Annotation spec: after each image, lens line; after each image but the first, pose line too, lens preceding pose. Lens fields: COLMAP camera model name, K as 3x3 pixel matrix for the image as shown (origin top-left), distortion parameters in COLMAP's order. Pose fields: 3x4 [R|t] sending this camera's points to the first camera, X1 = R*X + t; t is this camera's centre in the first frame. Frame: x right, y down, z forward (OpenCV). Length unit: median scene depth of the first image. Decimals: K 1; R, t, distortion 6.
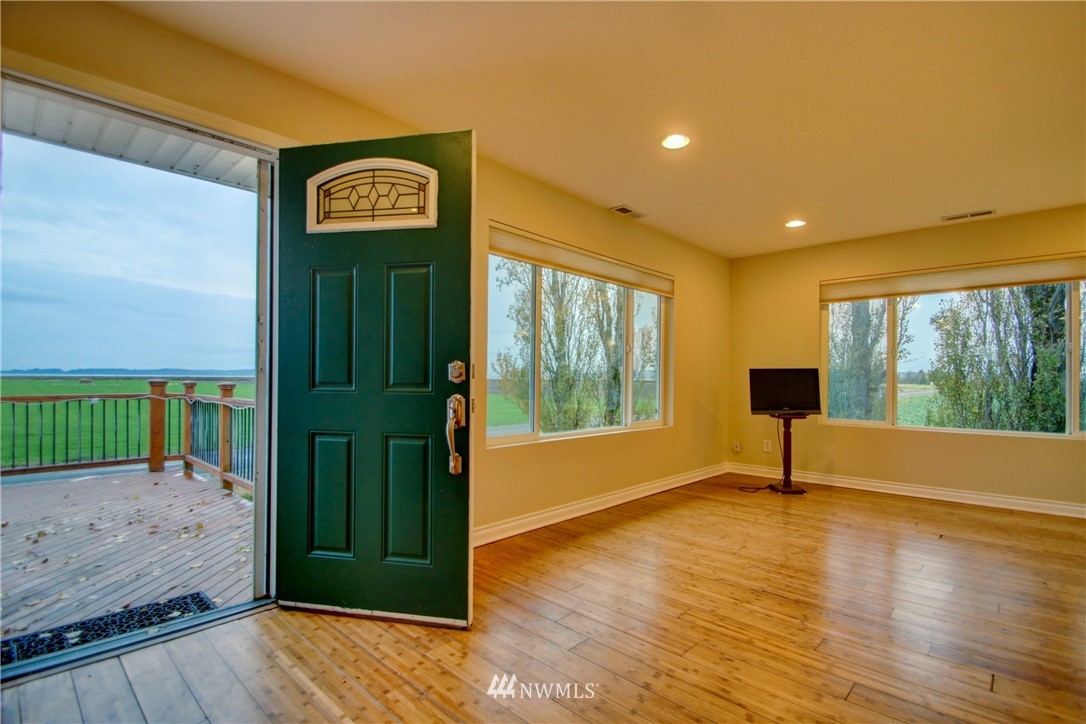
lens RADIAL K [[516.4, 0, 546.6], [0, 516.4, 372.1], [0, 0, 1]] dist [-0.003129, -0.007568]
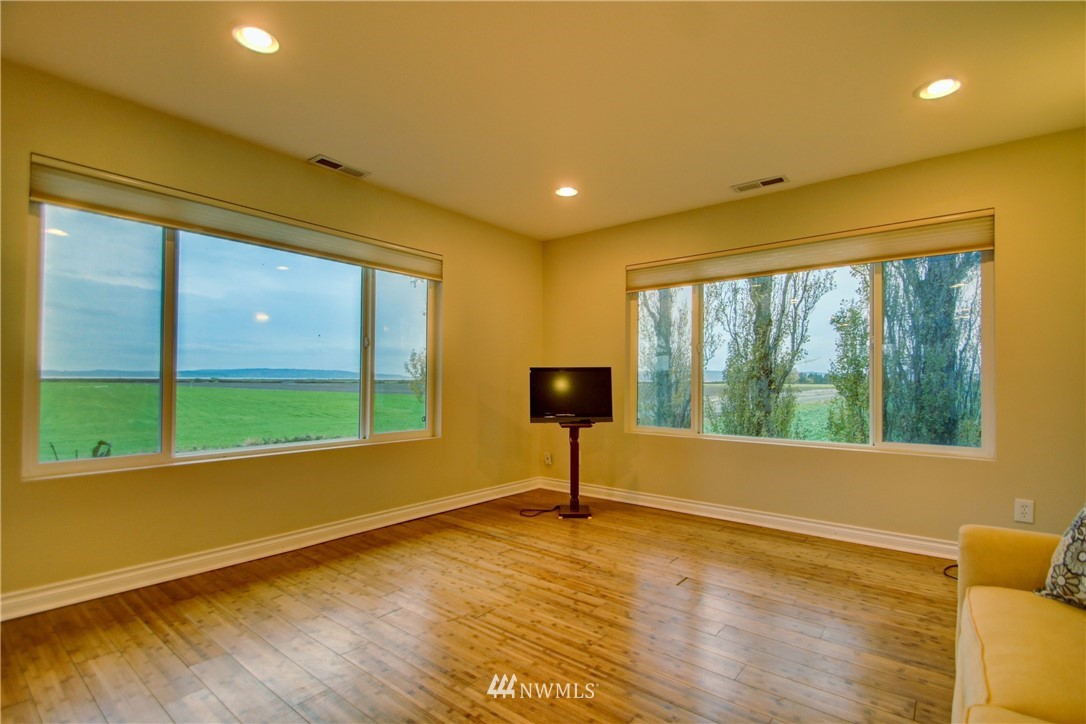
lens RADIAL K [[516.4, 0, 558.8], [0, 516.4, 374.7], [0, 0, 1]] dist [-0.003129, -0.007568]
pose [[0.995531, -0.001454, 0.094420, 0.360969], [0.001191, 0.999995, 0.002842, 0.002234], [-0.094423, -0.002716, 0.995528, 0.166430]]
